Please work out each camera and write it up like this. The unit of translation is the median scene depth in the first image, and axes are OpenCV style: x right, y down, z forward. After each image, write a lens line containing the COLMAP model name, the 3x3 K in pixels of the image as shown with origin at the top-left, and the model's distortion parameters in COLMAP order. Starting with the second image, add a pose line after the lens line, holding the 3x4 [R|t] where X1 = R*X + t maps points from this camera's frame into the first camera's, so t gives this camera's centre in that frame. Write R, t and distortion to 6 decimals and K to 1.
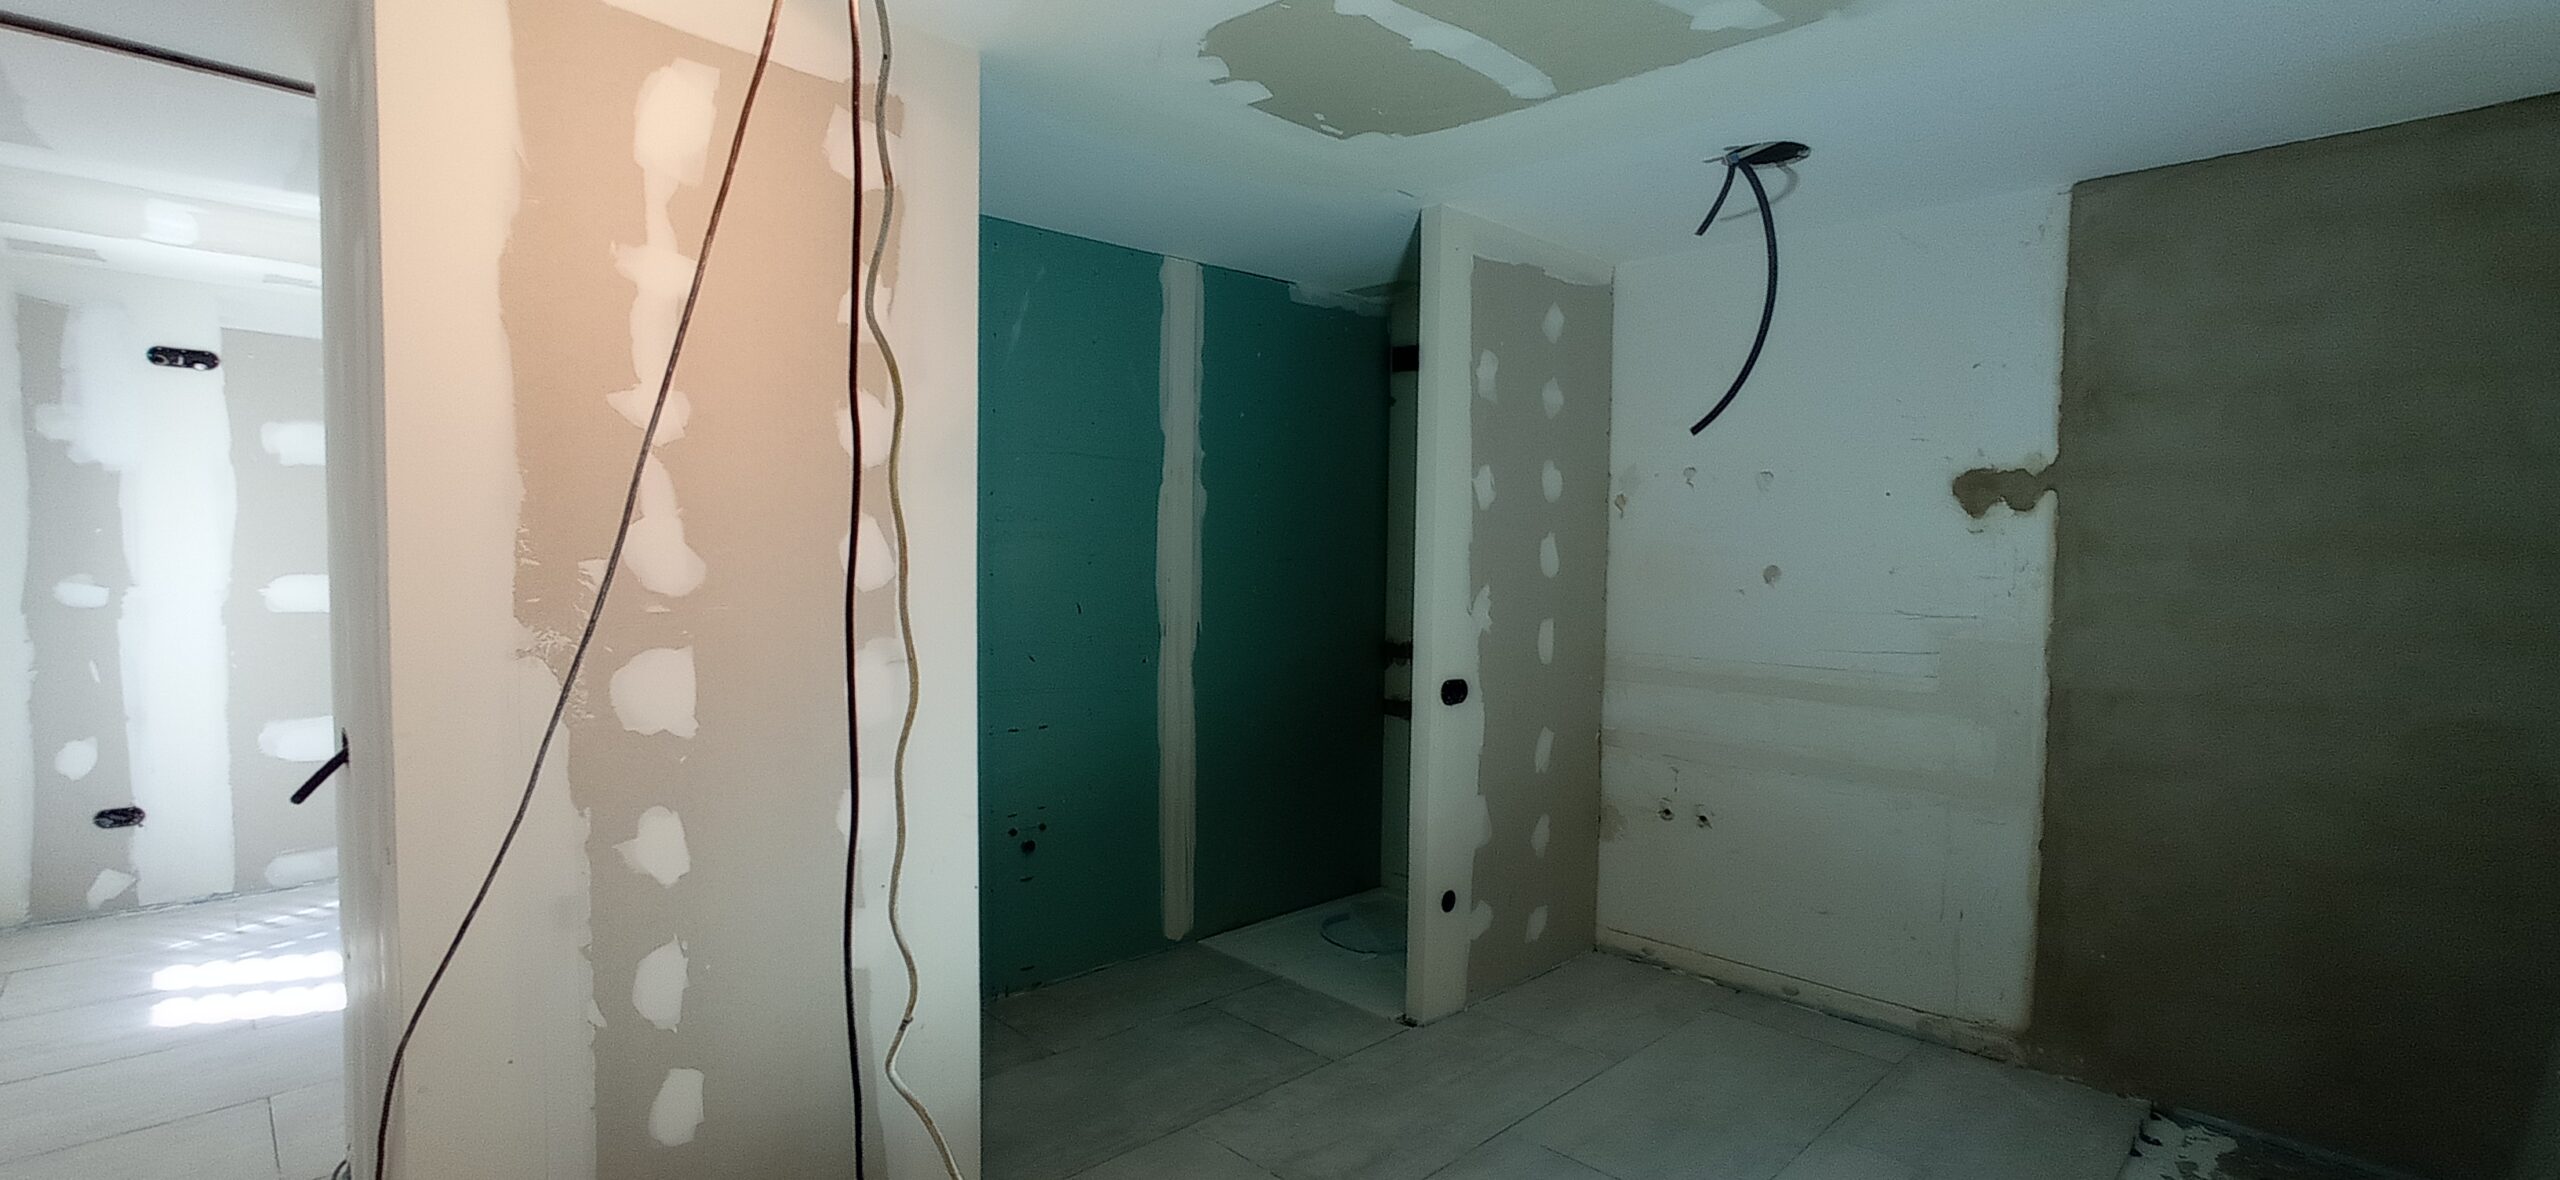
lens RADIAL K [[1158.2, 0, 1257.8], [0, 1158.2, 583.2], [0, 0, 1]] dist [-0.049868, 0.026078]
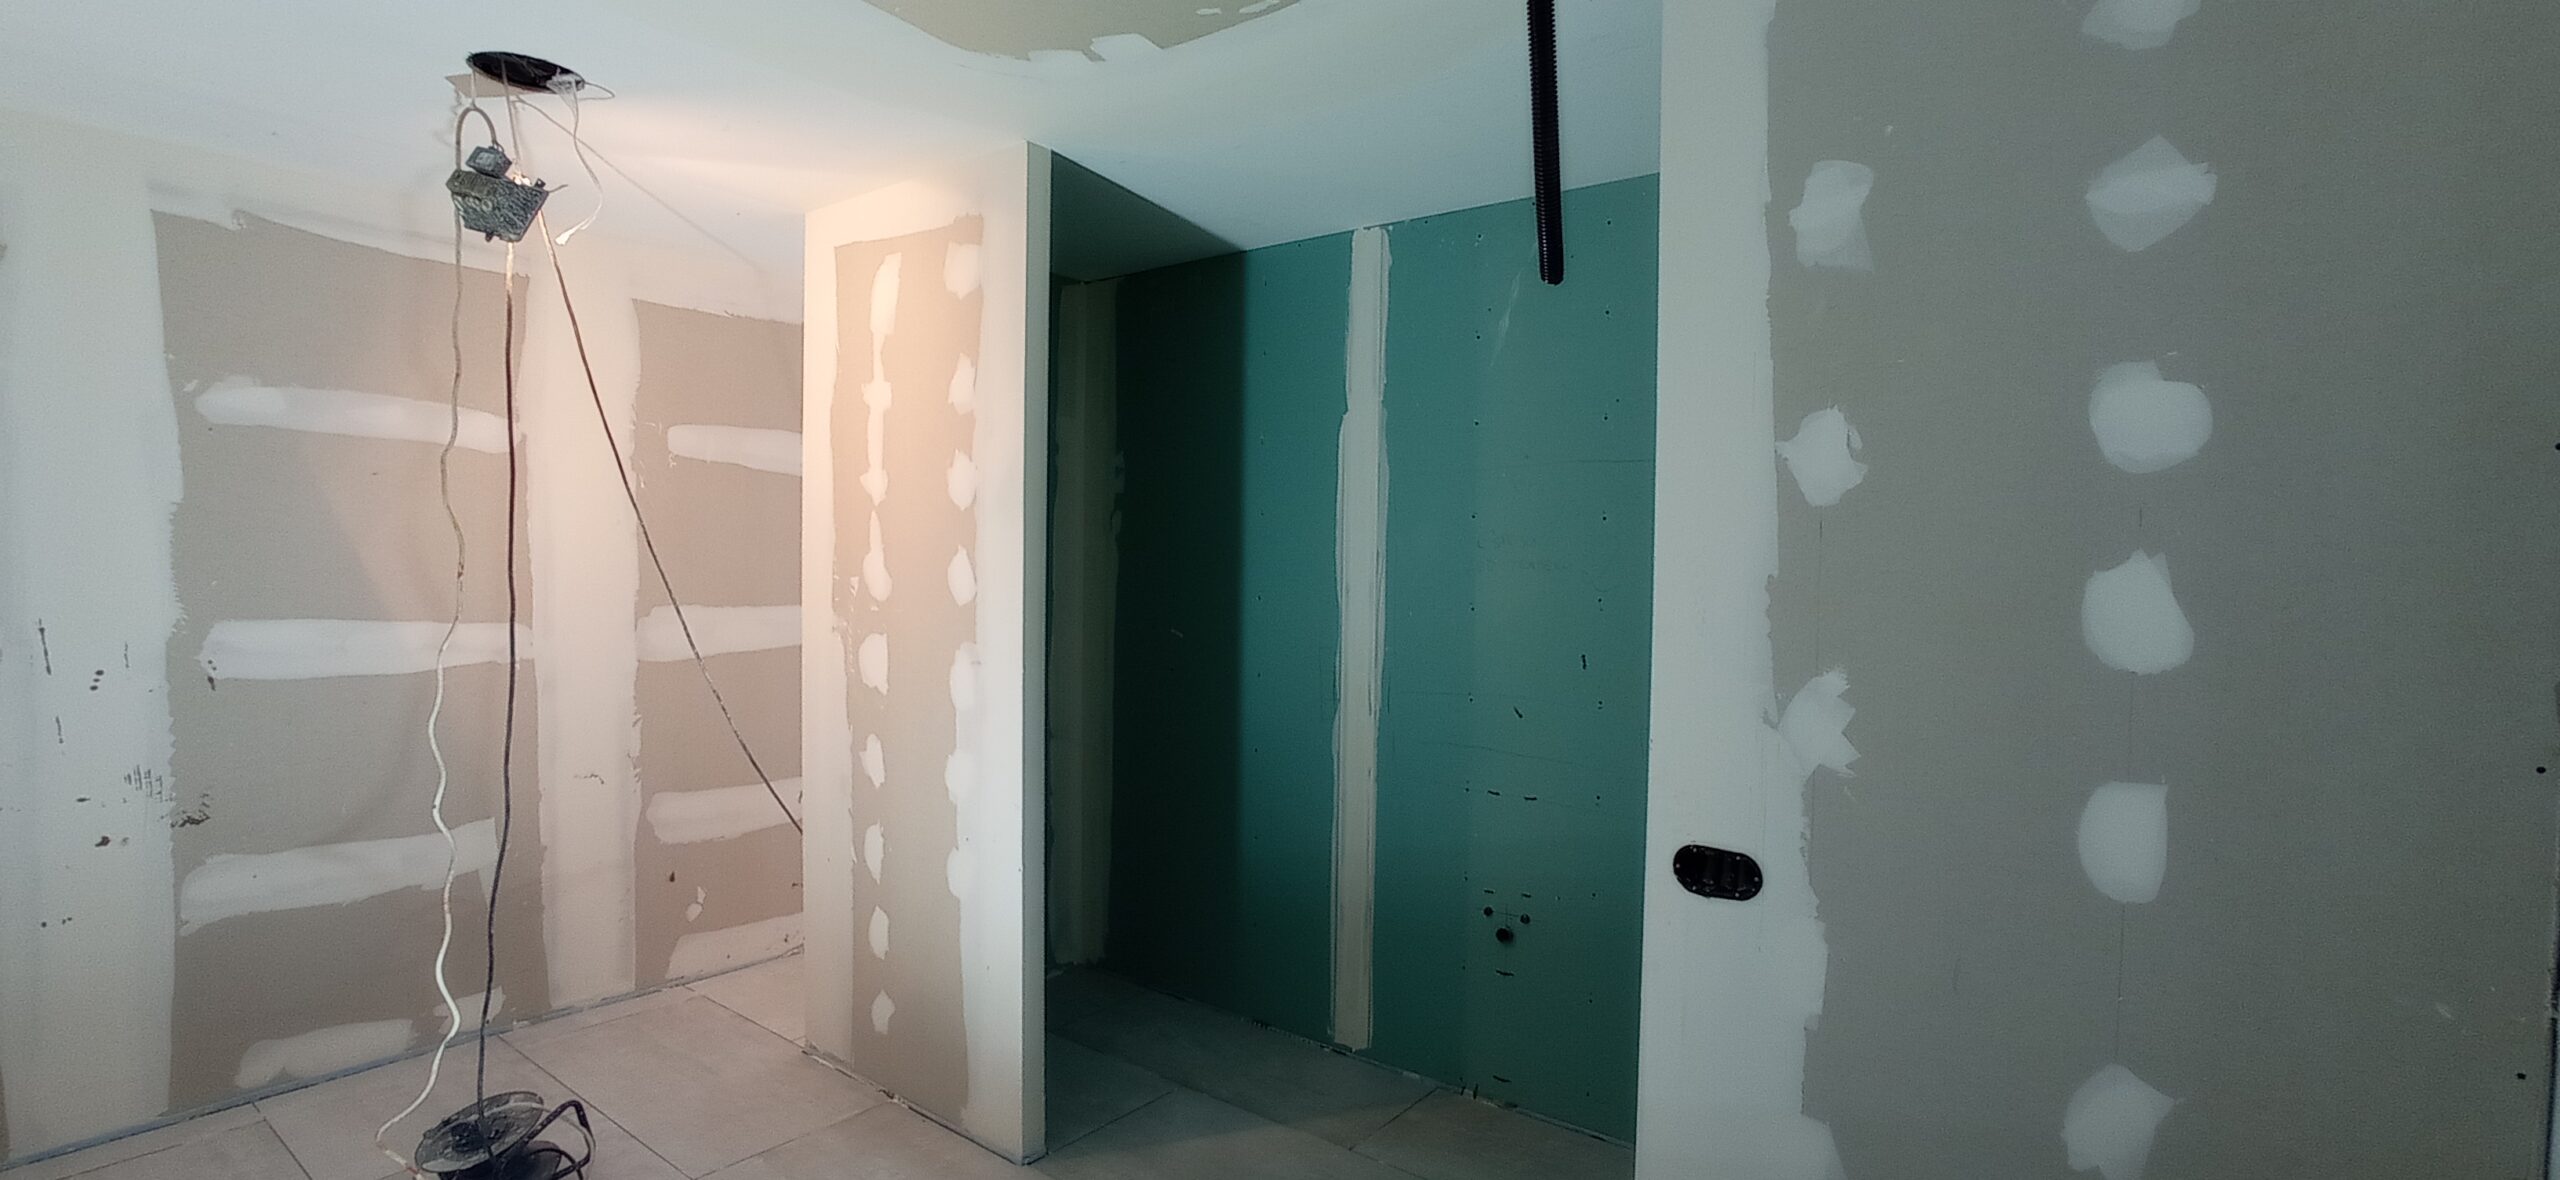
lens RADIAL K [[1158.2, 0, 1266.1], [0, 1158.2, 574.1], [0, 0, 1]] dist [-0.049868, 0.026078]
pose [[0.149536, 0.006368, -0.988736, 0.593184], [-0.043790, 0.999041, -0.000188, -0.025575], [0.987786, 0.043325, 0.149671, 0.684564]]
